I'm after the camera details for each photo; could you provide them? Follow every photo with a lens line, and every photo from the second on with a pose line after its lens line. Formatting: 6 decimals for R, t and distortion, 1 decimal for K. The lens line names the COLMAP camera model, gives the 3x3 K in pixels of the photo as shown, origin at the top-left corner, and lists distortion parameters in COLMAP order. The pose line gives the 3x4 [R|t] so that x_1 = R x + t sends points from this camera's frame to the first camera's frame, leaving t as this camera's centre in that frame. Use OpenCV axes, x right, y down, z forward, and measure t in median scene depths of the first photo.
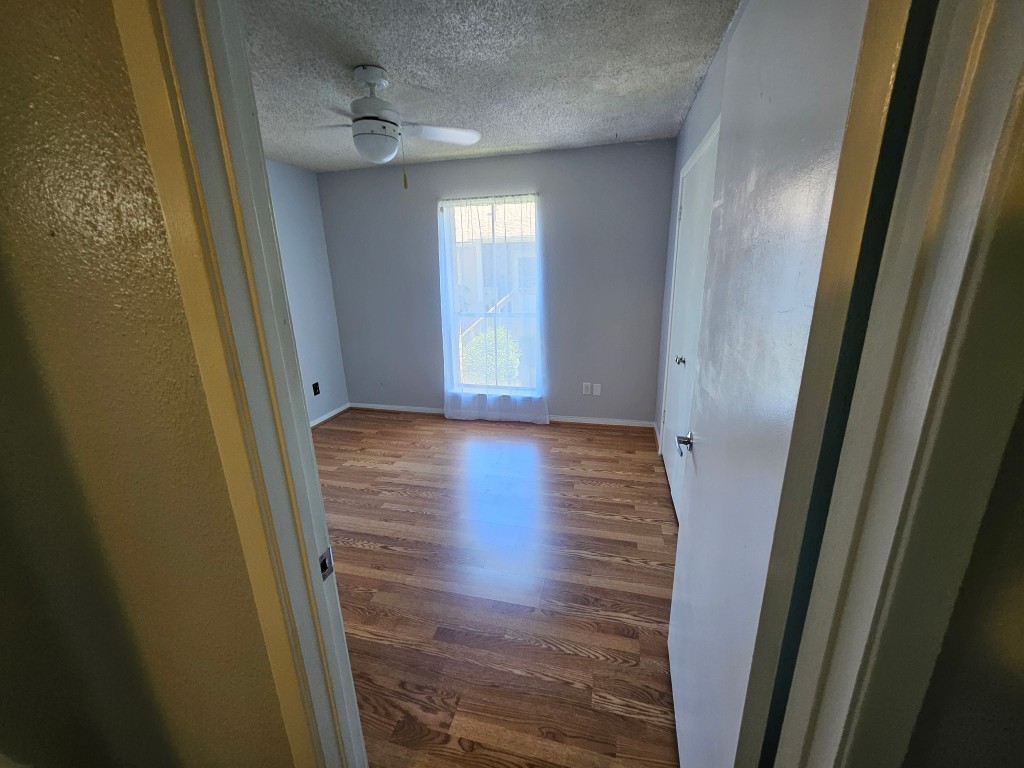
lens RADIAL K [[399.7, 0, 513.1], [0, 399.7, 380.7], [0, 0, 1]] dist [-0.000692, 0.000213]
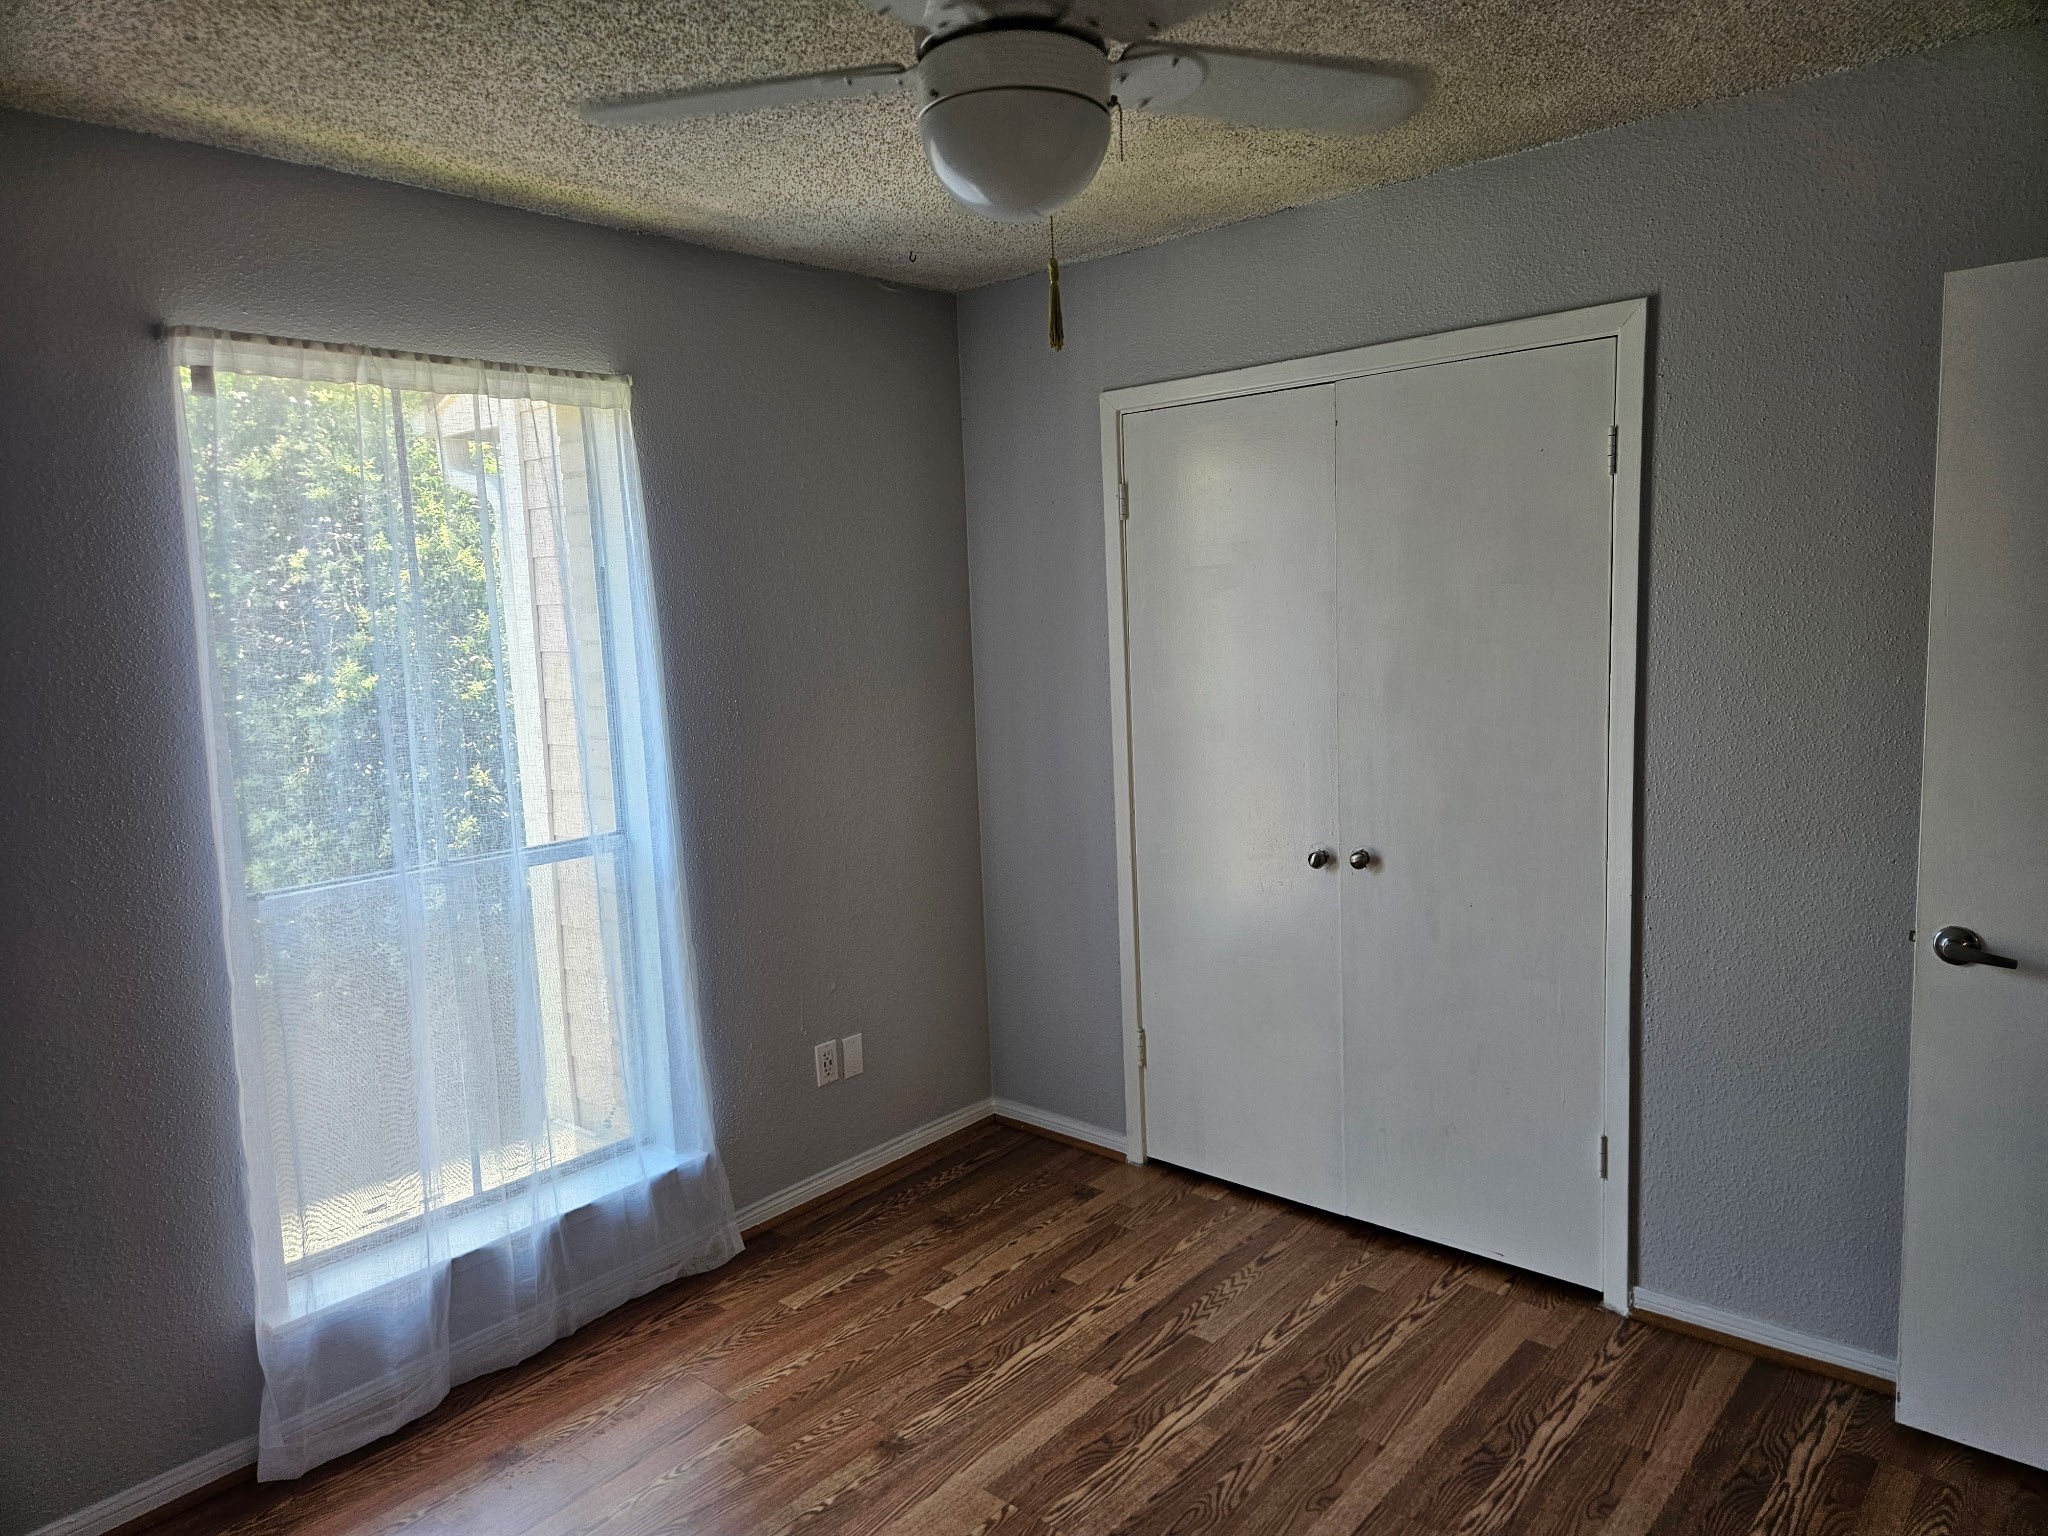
lens RADIAL K [[1345.6, 0, 1026.0], [0, 1345.6, 776.2], [0, 0, 1]] dist [0.009191, -0.003894]
pose [[0.462042, -0.118462, 0.878911, -0.571082], [0.265770, 0.963987, -0.009786, -0.130879], [-0.846099, 0.238109, 0.476886, 0.393401]]
